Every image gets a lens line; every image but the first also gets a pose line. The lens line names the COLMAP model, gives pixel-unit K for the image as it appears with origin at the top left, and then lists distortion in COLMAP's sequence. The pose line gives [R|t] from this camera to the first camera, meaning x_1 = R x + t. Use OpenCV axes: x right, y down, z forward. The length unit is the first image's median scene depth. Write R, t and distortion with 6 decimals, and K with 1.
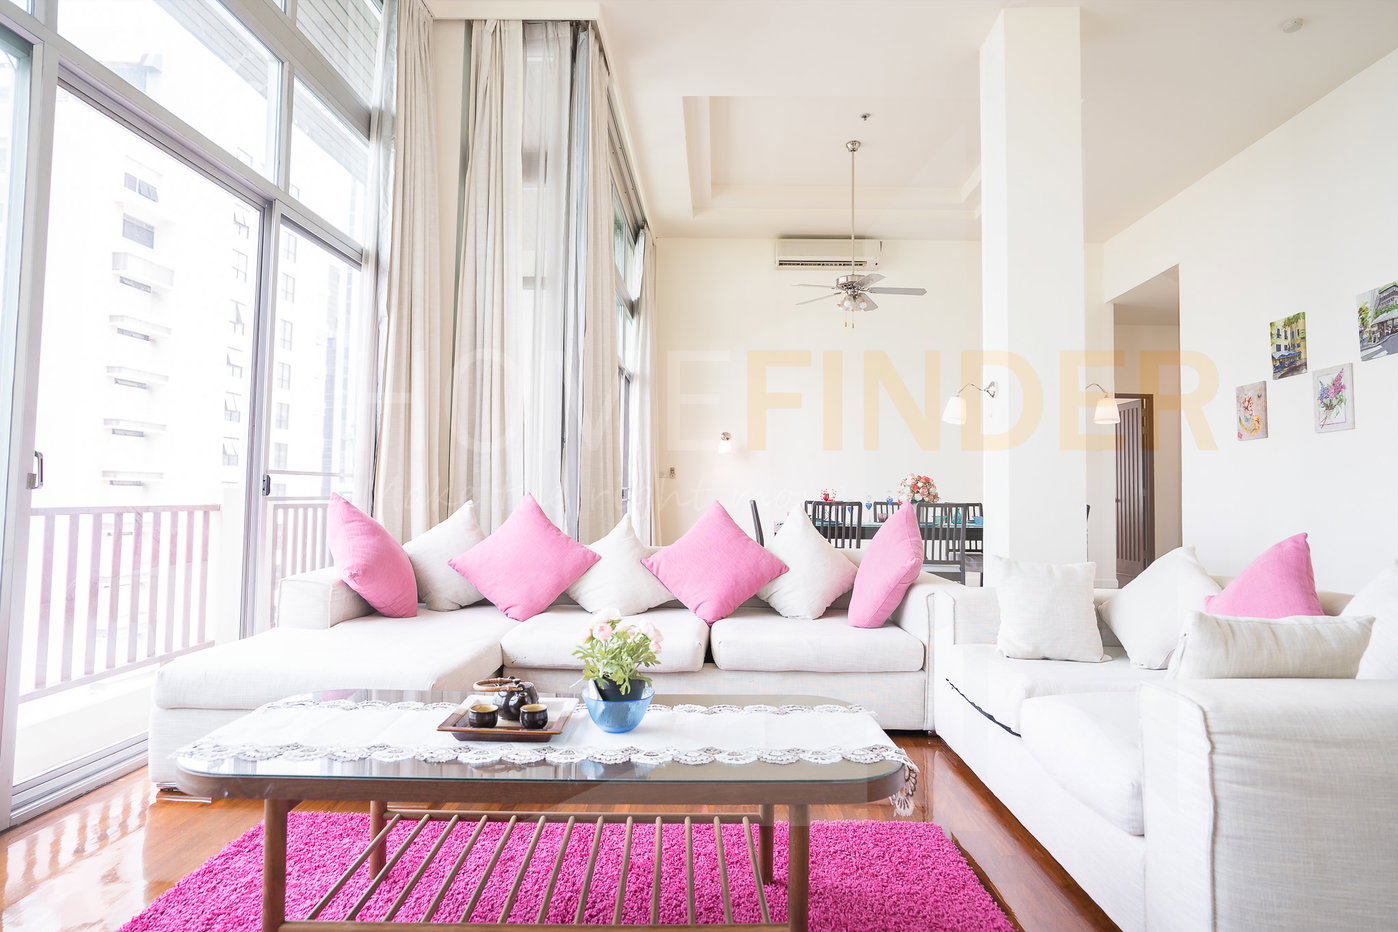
lens RADIAL K [[773.3, 0, 694.3], [0, 773.3, 466.0], [0, 0, 1]] dist [-0.021484, 0.011696]
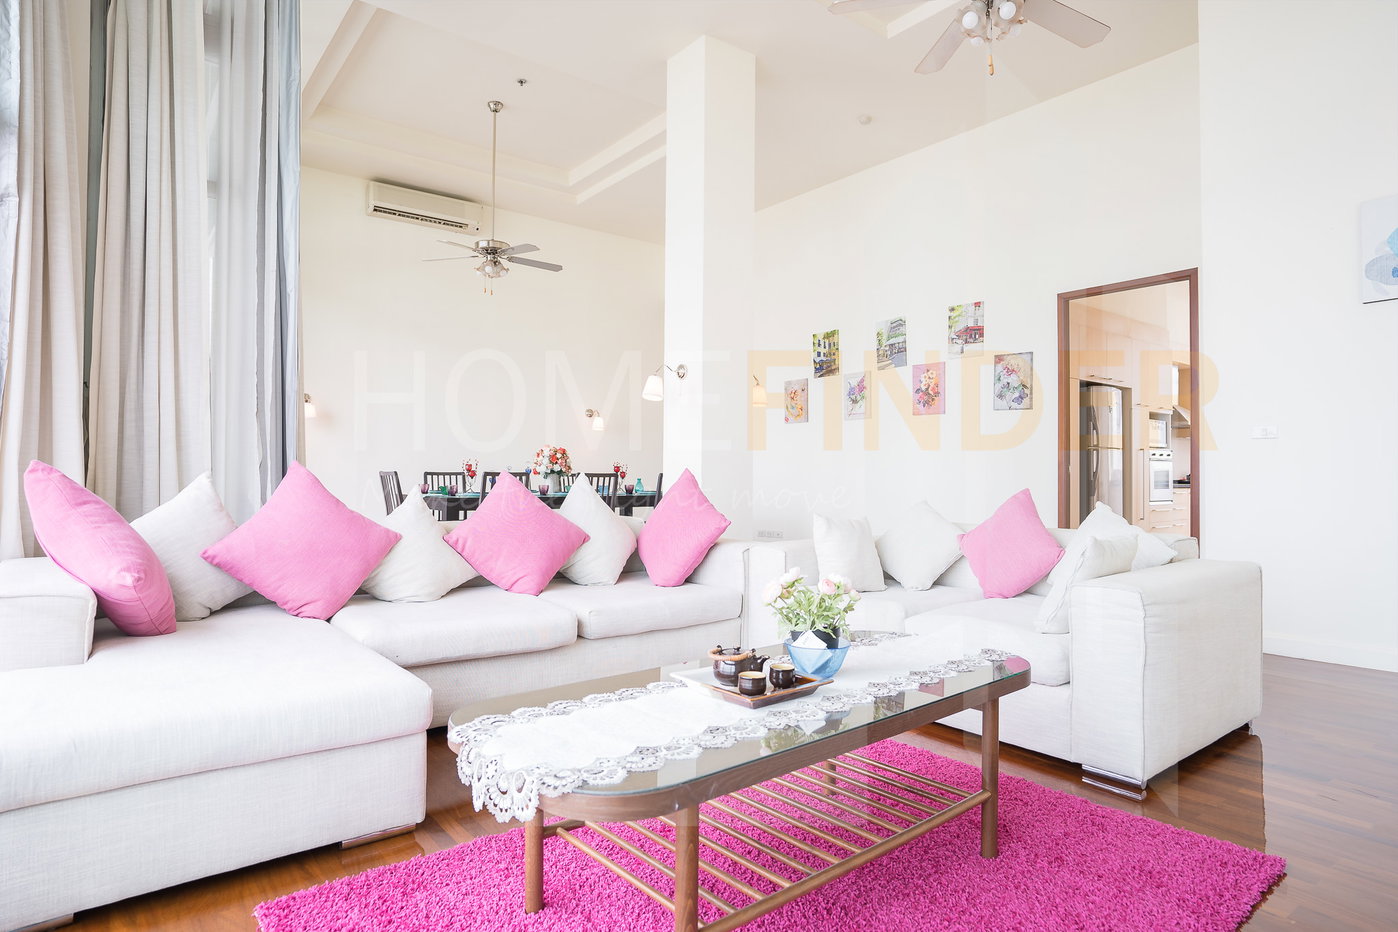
lens RADIAL K [[783.9, 0, 703.1], [0, 783.9, 468.0], [0, 0, 1]] dist [-0.032641, 0.002942]
pose [[0.776645, -0.003184, 0.629930, -0.267445], [-0.021528, 0.999269, 0.031593, 0.004135], [-0.629570, -0.038098, 0.776009, 0.073437]]
